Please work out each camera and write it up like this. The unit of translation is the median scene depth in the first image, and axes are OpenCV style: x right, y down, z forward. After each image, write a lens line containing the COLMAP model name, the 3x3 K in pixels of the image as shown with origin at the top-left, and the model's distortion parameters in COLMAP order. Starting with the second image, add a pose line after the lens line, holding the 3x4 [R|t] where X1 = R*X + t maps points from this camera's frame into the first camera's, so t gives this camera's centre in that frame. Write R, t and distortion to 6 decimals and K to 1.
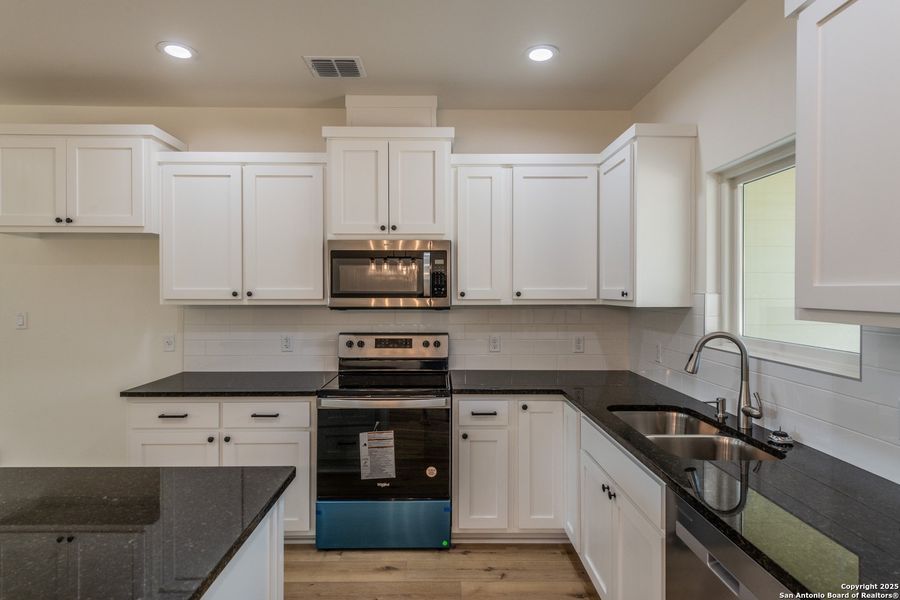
lens RADIAL K [[471.5, 0, 446.0], [0, 471.5, 292.1], [0, 0, 1]] dist [0.012752, -0.001792]
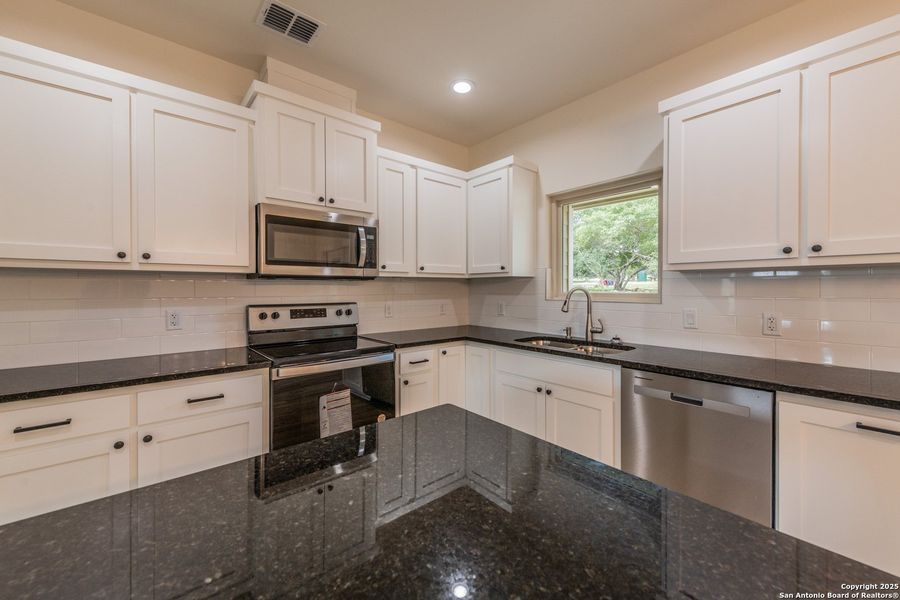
lens RADIAL K [[352.9, 0, 455.5], [0, 352.9, 289.6], [0, 0, 1]] dist [0.007623, -0.002542]
pose [[0.765143, -0.004555, 0.643845, -0.406253], [0.004776, 0.999988, 0.001398, 0.062668], [-0.643843, 0.002006, 0.765155, 0.212022]]
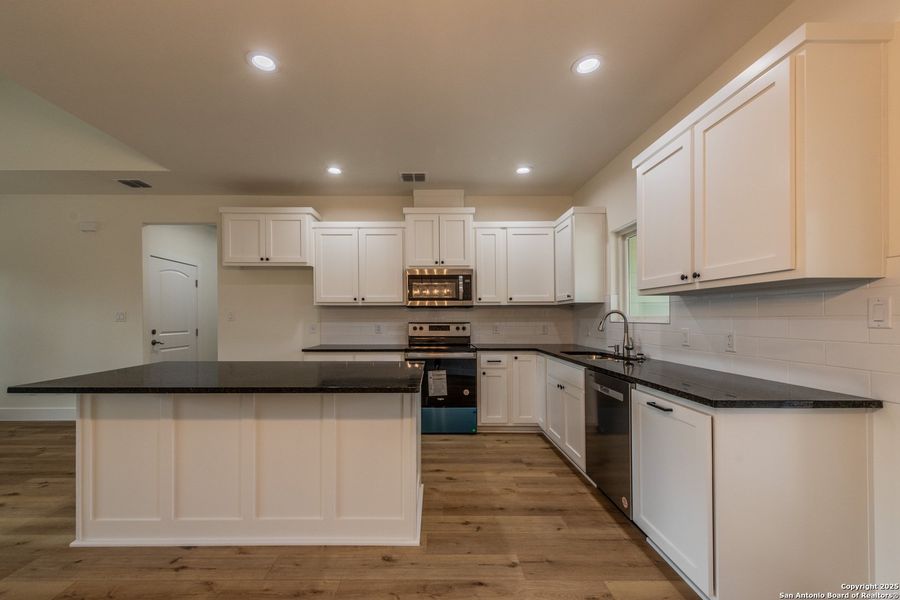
lens RADIAL K [[360.0, 0, 436.3], [0, 360.0, 315.4], [0, 0, 1]] dist [0.005466, -0.001171]
pose [[0.999980, -0.004169, -0.004815, -0.128664], [0.004117, 0.999933, -0.010841, 0.083799], [0.004860, 0.010821, 0.999930, -0.390743]]
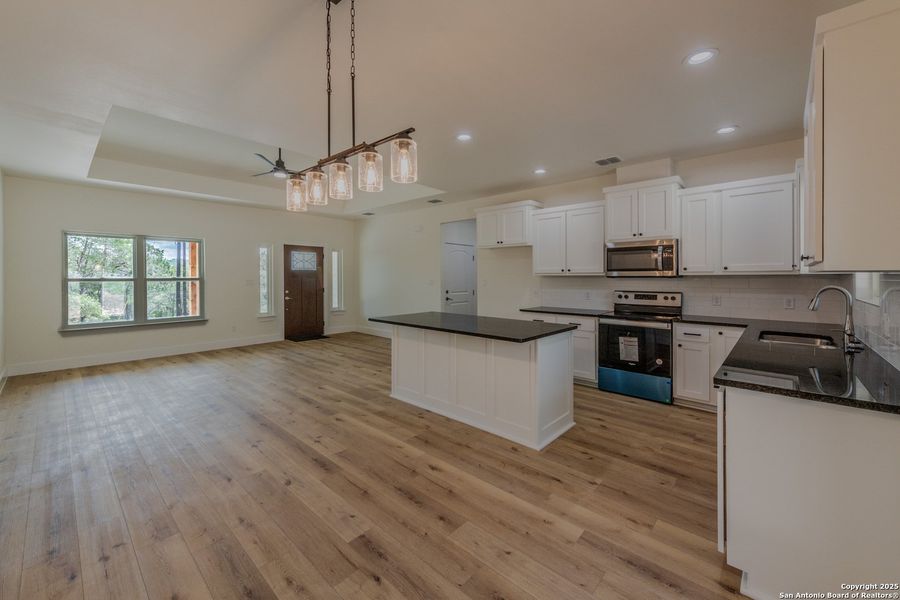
lens RADIAL K [[360.0, 0, 452.2], [0, 360.0, 276.5], [0, 0, 1]] dist [0.005466, -0.001171]
pose [[0.733844, -0.002840, -0.679312, 0.317338], [-0.001404, 0.999983, -0.005697, 0.042434], [0.679316, 0.005134, 0.733828, -0.585052]]
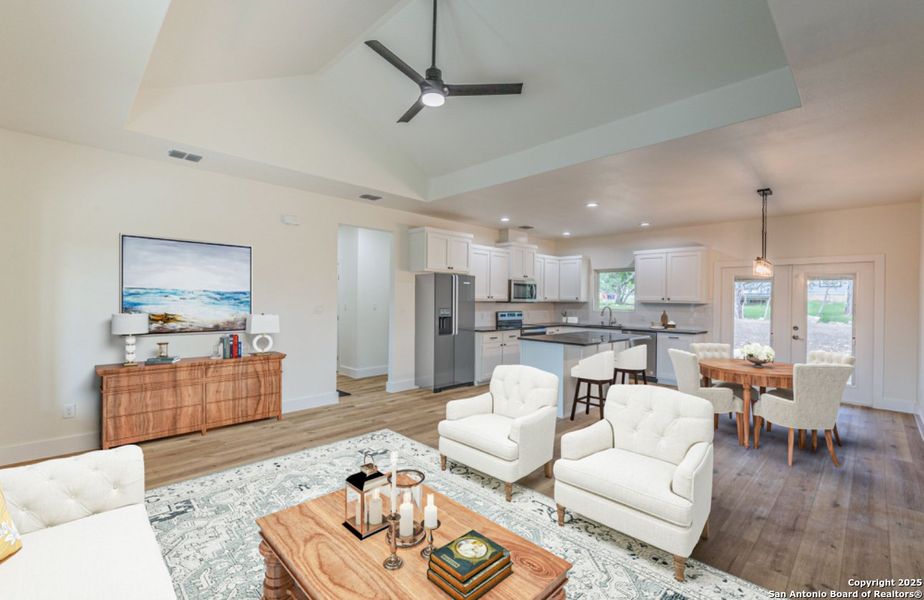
lens RADIAL K [[399.8, 0, 466.3], [0, 399.8, 296.5], [0, 0, 1]] dist [-0.001729, 0.000441]
pose [[0.719466, 0.011384, 0.694435, -2.210795], [-0.008648, 0.999935, -0.007433, 0.018692], [-0.694474, -0.000657, 0.719517, -0.616598]]
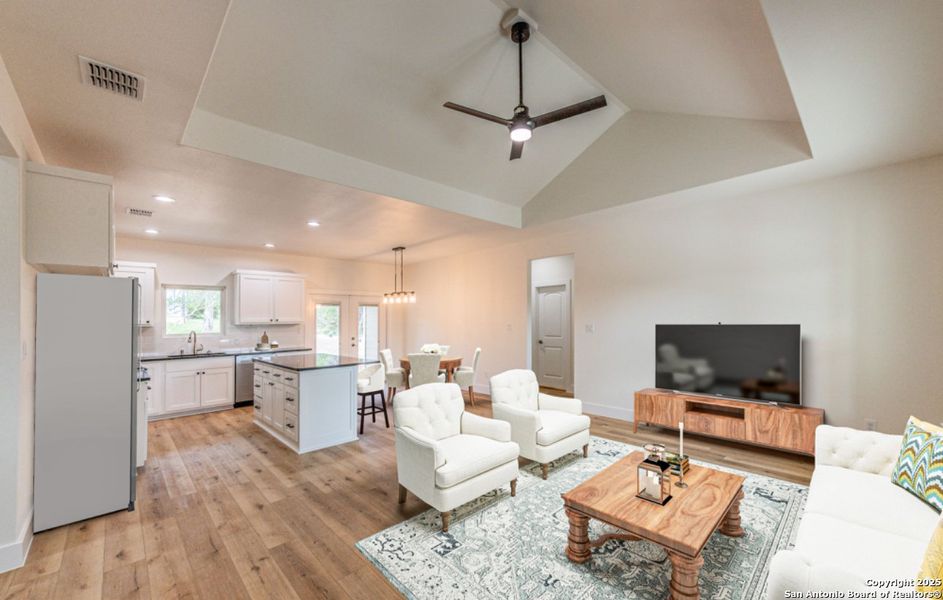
lens RADIAL K [[376.8, 0, 464.4], [0, 376.8, 317.3], [0, 0, 1]] dist [0.002442, 0.000035]
pose [[-0.658198, 0.013733, 0.752719, -2.233170], [0.016554, 0.999856, -0.003767, 0.015307], [-0.752663, 0.009981, -0.658331, 0.939973]]
